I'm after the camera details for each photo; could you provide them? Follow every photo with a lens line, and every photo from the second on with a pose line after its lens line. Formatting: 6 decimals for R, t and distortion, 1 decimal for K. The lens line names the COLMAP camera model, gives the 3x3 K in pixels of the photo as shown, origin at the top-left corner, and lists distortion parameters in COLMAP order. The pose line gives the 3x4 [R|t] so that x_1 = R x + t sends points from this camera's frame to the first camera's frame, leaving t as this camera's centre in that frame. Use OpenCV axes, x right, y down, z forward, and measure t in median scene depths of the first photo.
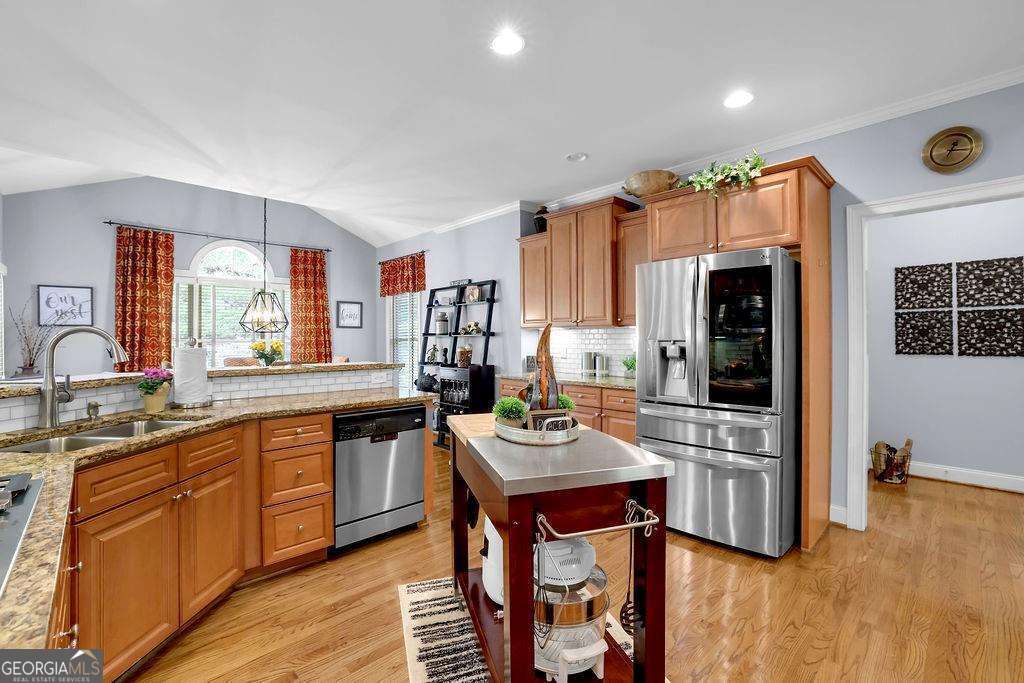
lens RADIAL K [[441.9, 0, 511.5], [0, 441.9, 335.1], [0, 0, 1]] dist [-0.008977, 0.001073]
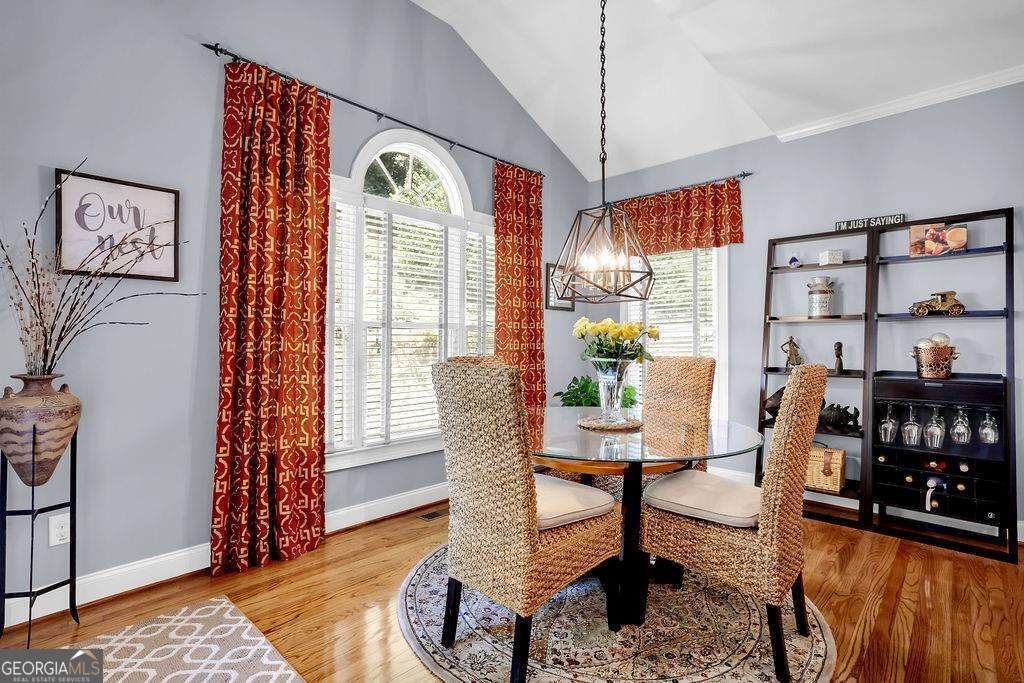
lens RADIAL K [[457.5, 0, 511.9], [0, 457.5, 344.3], [0, 0, 1]] dist [-0.021261, 0.000161]
pose [[0.996828, 0.012104, 0.078665, -0.623333], [-0.013336, 0.999796, 0.015158, 0.029307], [-0.078466, -0.016159, 0.996786, 0.499536]]
